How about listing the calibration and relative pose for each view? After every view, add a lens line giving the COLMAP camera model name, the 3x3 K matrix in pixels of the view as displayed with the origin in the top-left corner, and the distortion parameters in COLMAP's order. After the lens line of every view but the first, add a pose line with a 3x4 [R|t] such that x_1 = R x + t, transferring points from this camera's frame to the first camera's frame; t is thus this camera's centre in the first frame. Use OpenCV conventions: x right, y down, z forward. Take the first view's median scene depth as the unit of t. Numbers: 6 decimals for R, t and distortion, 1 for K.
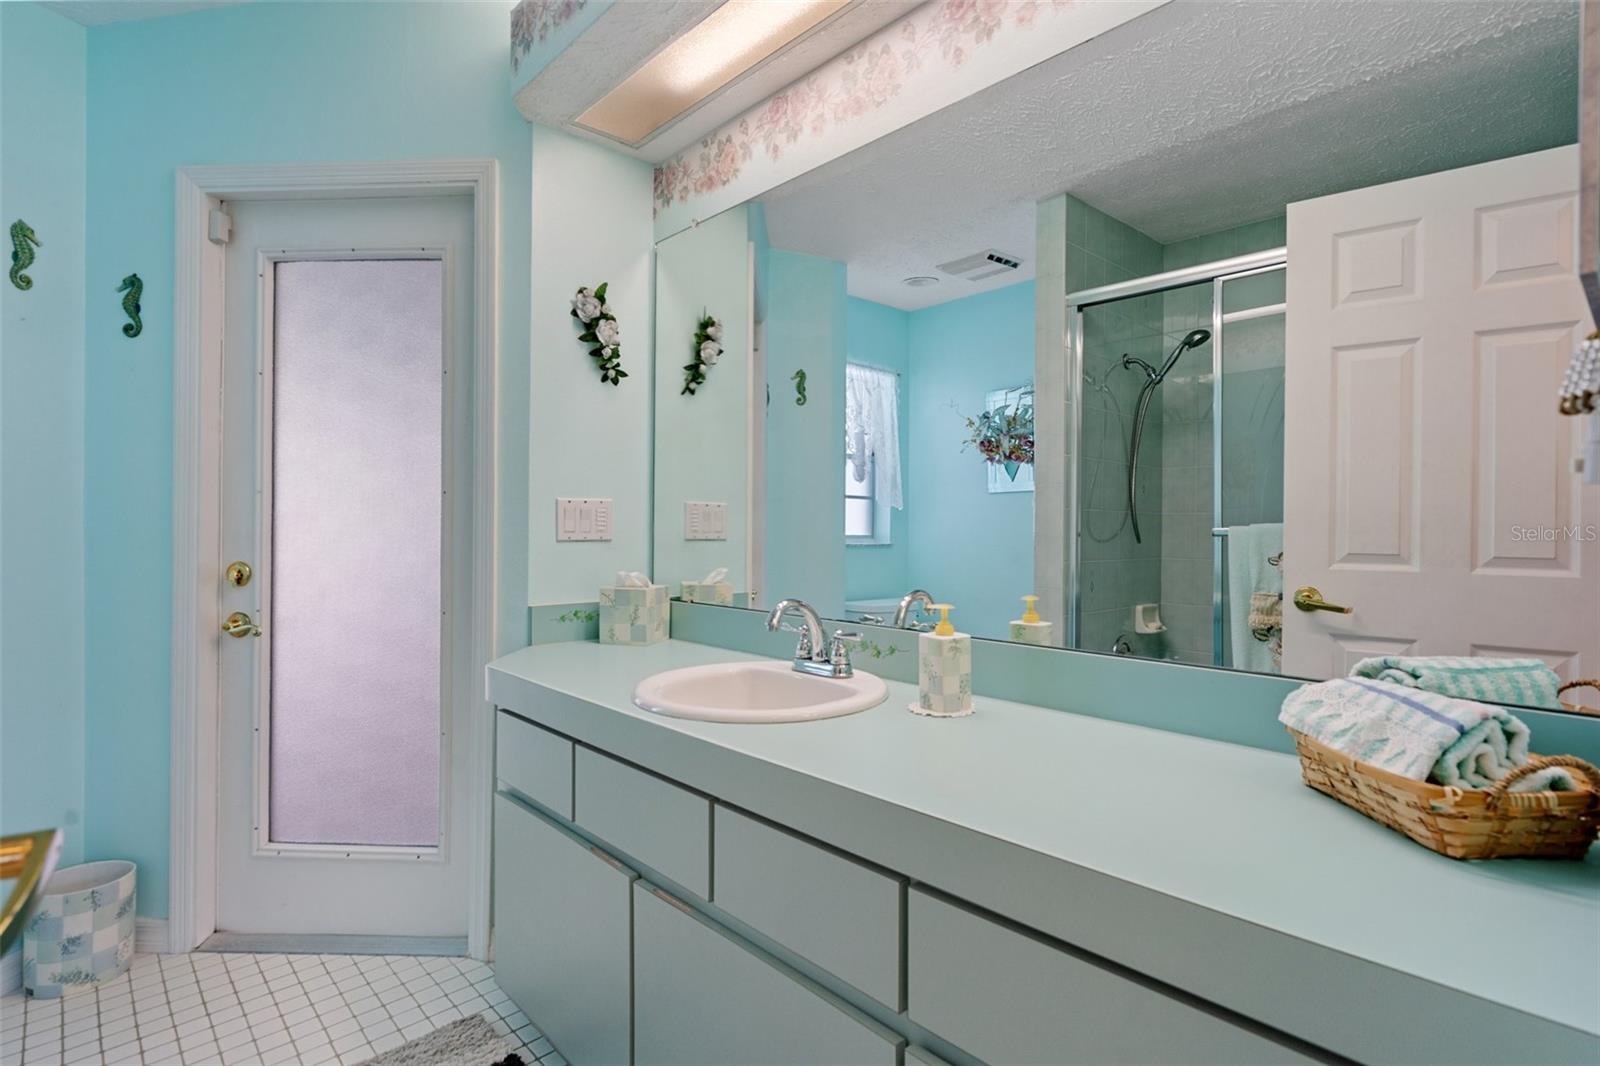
lens RADIAL K [[793.1, 0, 799.7], [0, 793.1, 526.8], [0, 0, 1]] dist [0.003639, -0.000809]
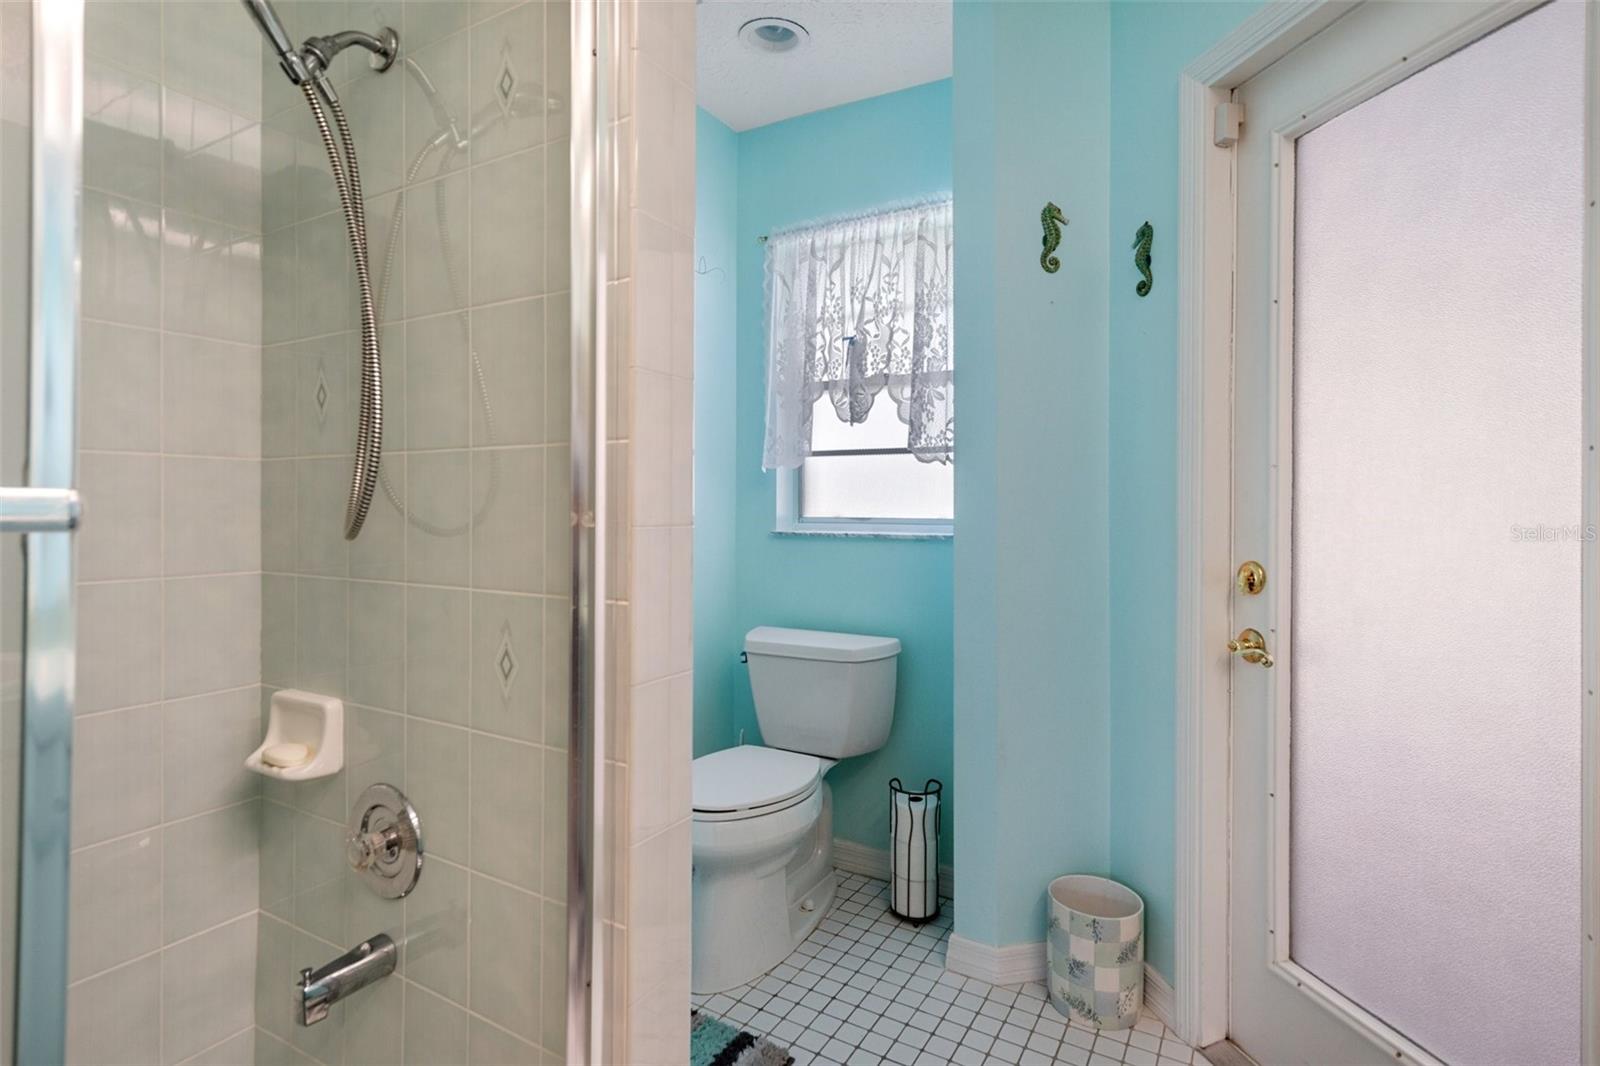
lens RADIAL K [[793.1, 0, 789.7], [0, 793.1, 503.8], [0, 0, 1]] dist [0.003639, -0.000809]
pose [[0.281291, -0.004825, -0.959610, -0.115609], [-0.007487, 0.999946, -0.007223, -0.001258], [0.959593, 0.009216, 0.281239, 0.385515]]
